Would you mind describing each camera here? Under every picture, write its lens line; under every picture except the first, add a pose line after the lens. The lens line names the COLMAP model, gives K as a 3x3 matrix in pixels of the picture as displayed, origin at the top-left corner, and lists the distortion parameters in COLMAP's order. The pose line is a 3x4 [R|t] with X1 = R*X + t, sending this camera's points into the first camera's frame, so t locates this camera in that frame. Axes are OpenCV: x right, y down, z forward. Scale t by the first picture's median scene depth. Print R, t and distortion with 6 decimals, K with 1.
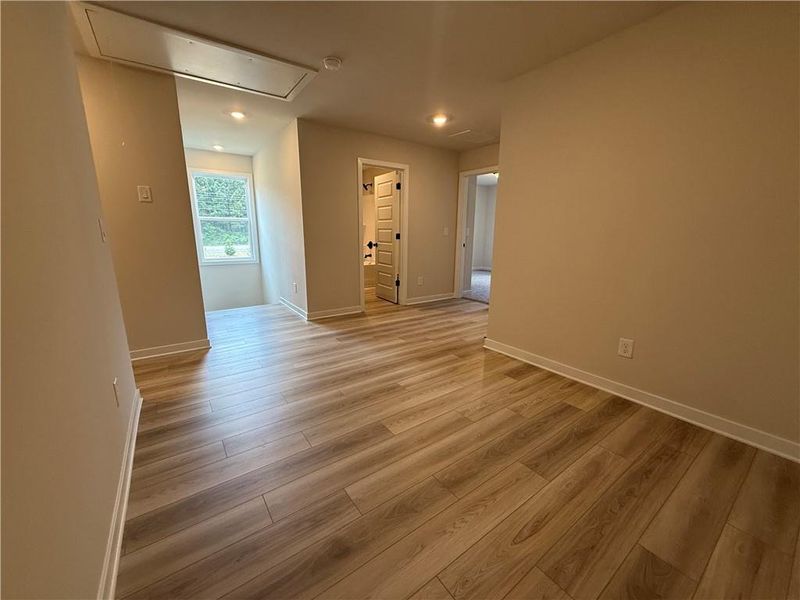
lens RADIAL K [[319.3, 0, 398.4], [0, 319.3, 300.3], [0, 0, 1]] dist [-0.000261, 0.000055]
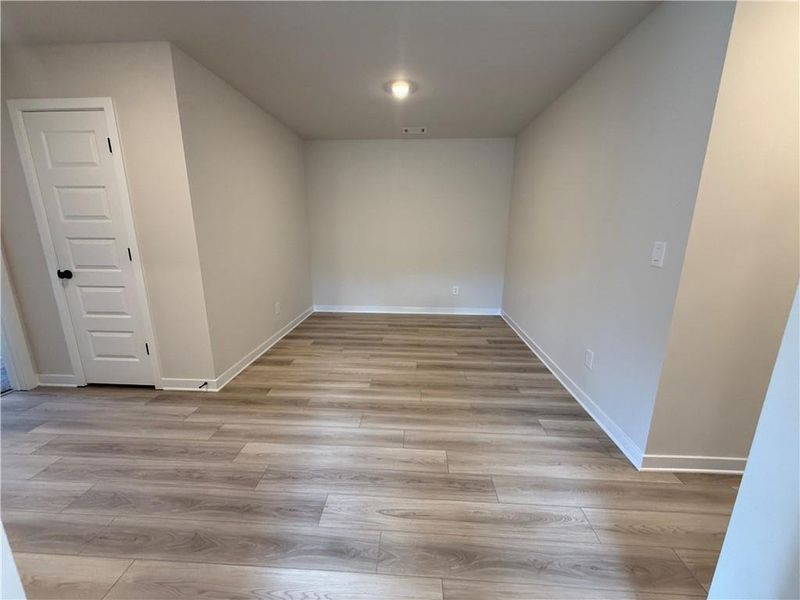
lens RADIAL K [[319.3, 0, 398.4], [0, 319.3, 300.3], [0, 0, 1]] dist [-0.000261, 0.000055]
pose [[-0.776332, -0.153735, 0.611288, -0.617610], [0.126026, 0.912362, 0.389504, -0.364188], [-0.617596, 0.379423, -0.688921, 1.419493]]
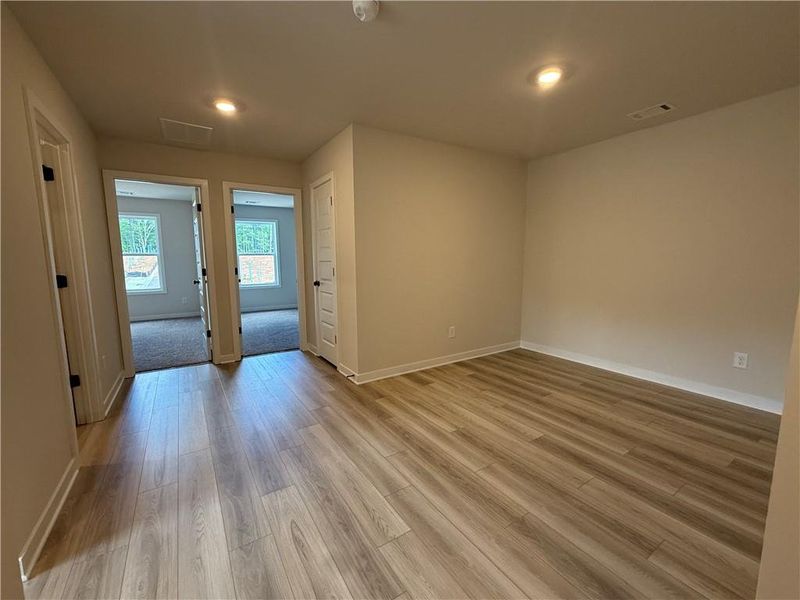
lens RADIAL K [[340.1, 0, 400.0], [0, 340.1, 300.0], [0, 0, 1]] dist [-0.000513, -0.000159]
pose [[0.052954, -0.129820, 0.990123, -0.833979], [0.223615, 0.967876, 0.114944, -0.222831], [-0.973238, 0.215320, 0.080283, 0.894336]]
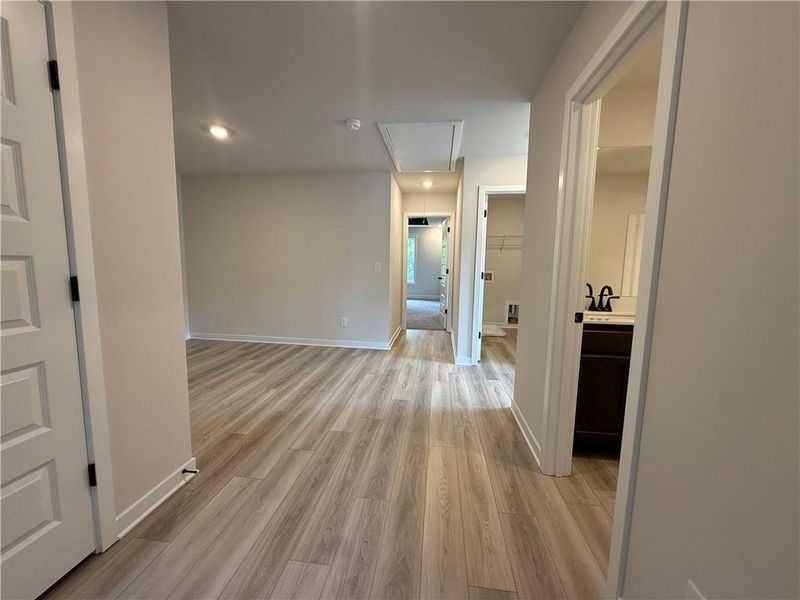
lens RADIAL K [[319.3, 0, 398.4], [0, 319.3, 300.3], [0, 0, 1]] dist [-0.000261, 0.000055]
pose [[-0.680444, 0.060497, -0.730299, 0.499966], [-0.181496, 0.951623, 0.247936, -0.403619], [0.709969, 0.301253, -0.636547, 1.814493]]
